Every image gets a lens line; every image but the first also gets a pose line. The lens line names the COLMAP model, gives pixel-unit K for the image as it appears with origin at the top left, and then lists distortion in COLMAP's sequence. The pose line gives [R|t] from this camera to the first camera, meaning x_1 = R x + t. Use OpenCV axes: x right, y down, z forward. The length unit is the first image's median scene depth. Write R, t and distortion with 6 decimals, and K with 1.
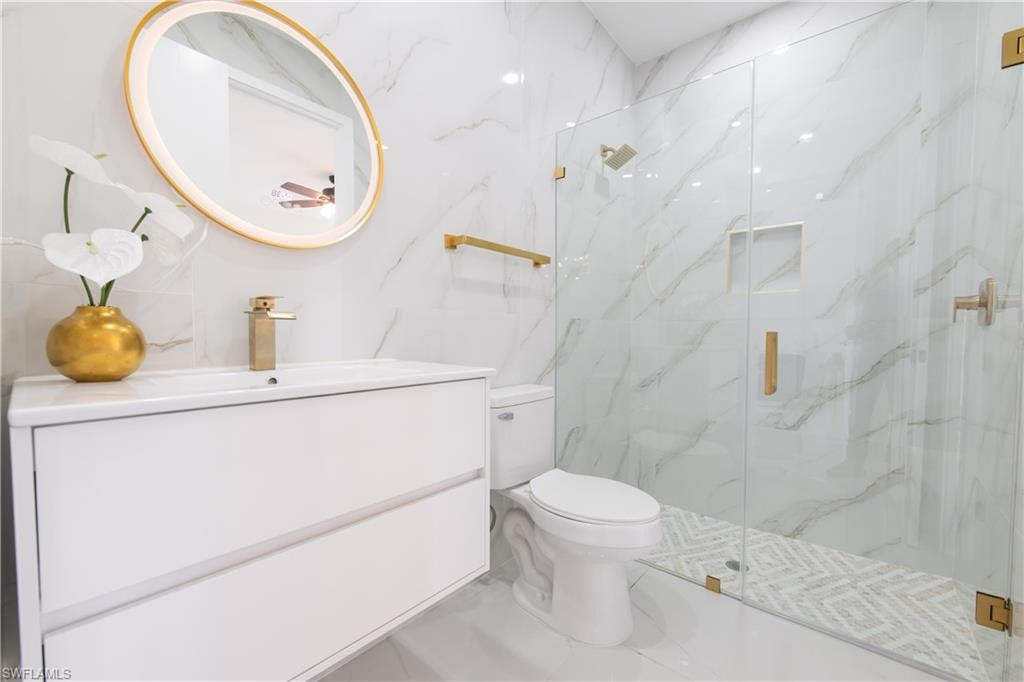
lens RADIAL K [[425.3, 0, 516.9], [0, 425.3, 339.1], [0, 0, 1]] dist [0.000996, -0.000030]
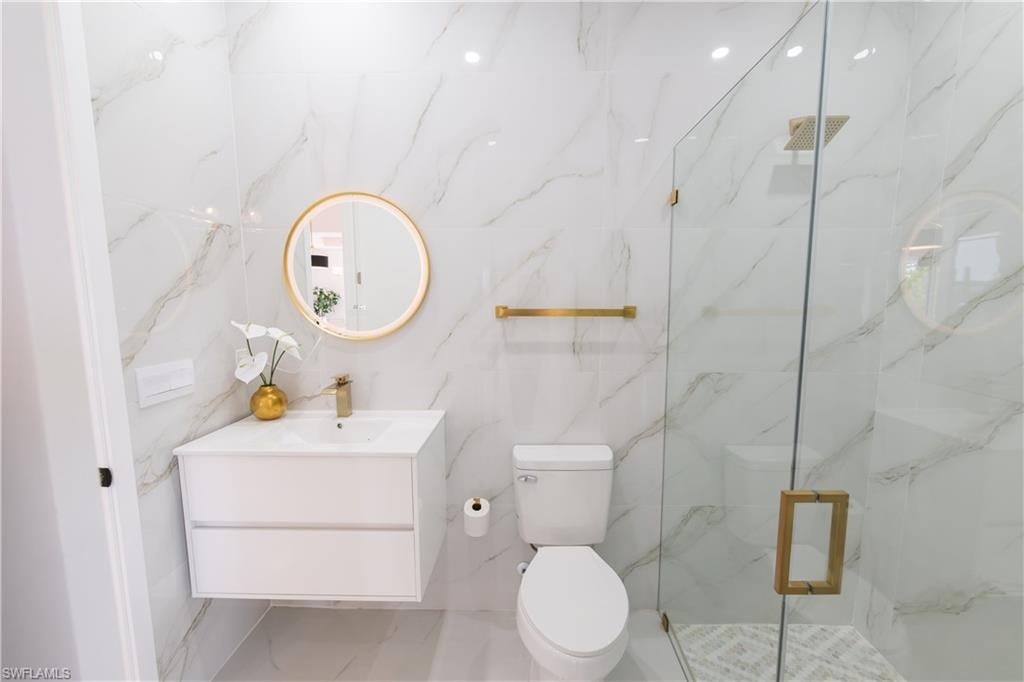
lens RADIAL K [[430.5, 0, 513.3], [0, 430.5, 334.0], [0, 0, 1]] dist [0.001177, 0.000093]
pose [[0.620311, 0.067084, -0.781482, 0.658874], [-0.002820, 0.996520, 0.083305, -0.230436], [0.784351, -0.049471, 0.618341, 0.276778]]
